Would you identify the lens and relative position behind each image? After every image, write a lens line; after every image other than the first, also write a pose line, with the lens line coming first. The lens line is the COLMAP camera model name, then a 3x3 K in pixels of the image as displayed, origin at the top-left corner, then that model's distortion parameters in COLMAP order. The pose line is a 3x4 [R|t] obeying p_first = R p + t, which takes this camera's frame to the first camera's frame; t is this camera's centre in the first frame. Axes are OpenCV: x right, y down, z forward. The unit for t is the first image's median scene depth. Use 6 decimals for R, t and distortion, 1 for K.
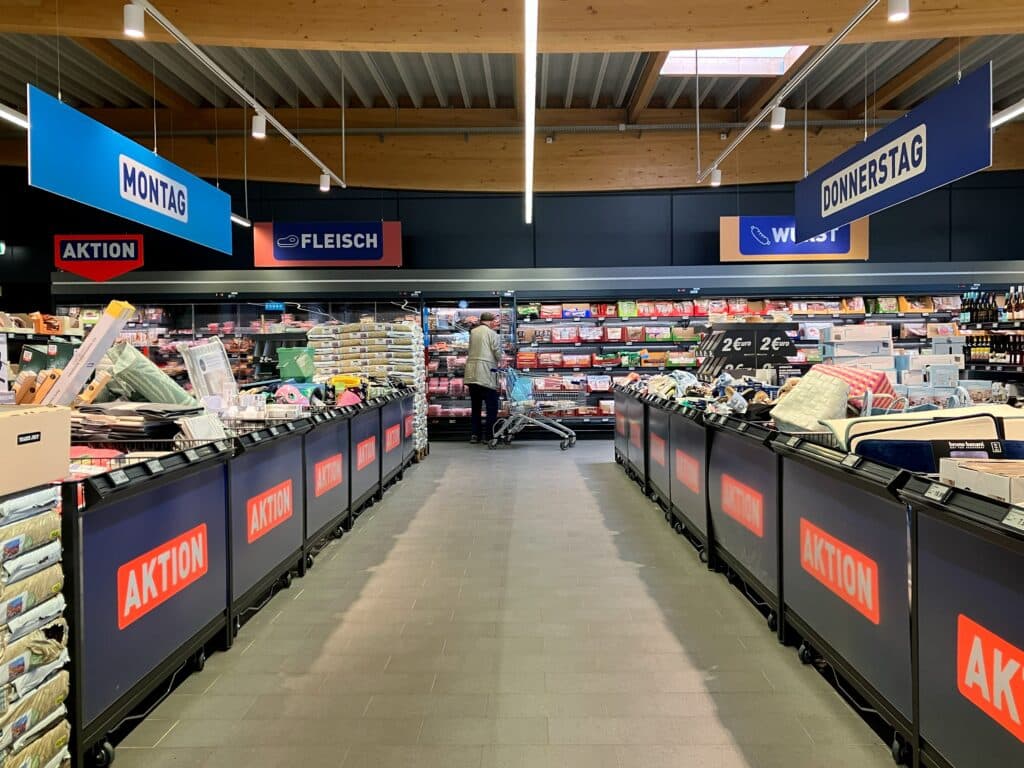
lens RADIAL K [[865.9, 0, 511.6], [0, 865.9, 381.4], [0, 0, 1]] dist [0.014486, 0.004505]
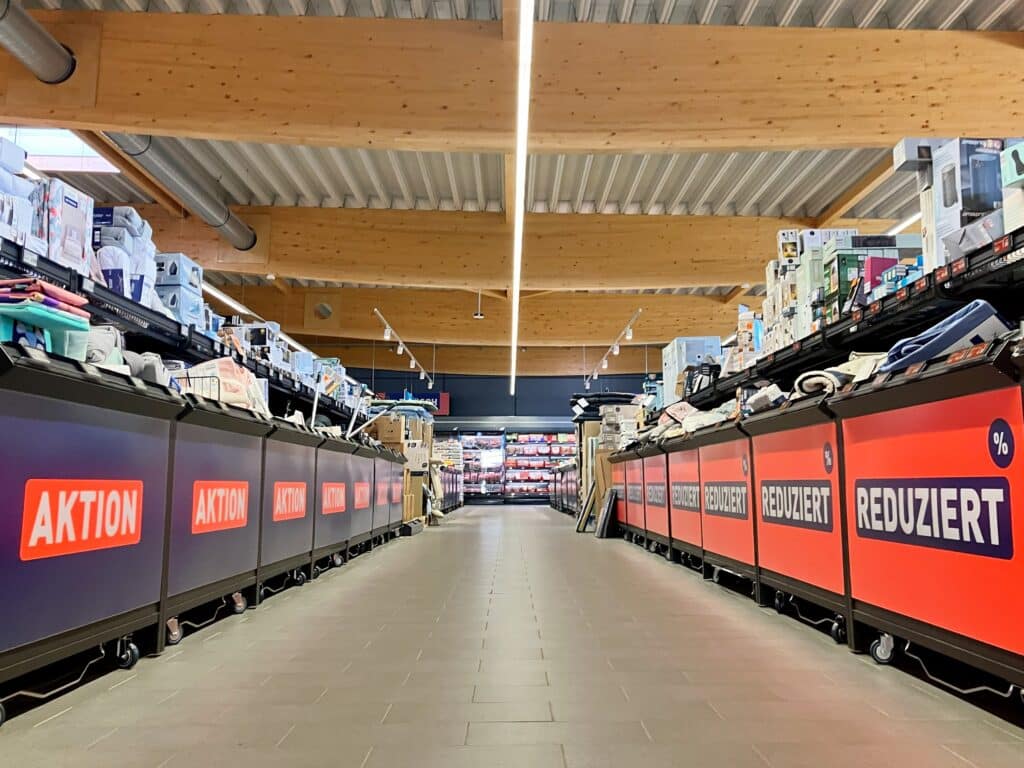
lens RADIAL K [[865.9, 0, 512.4], [0, 865.9, 382.3], [0, 0, 1]] dist [0.014486, 0.004505]
pose [[0.999872, 0.010920, 0.011720, -0.003792], [-0.009144, 0.989803, -0.142148, 0.071682], [-0.013153, 0.142023, 0.989776, -0.944884]]
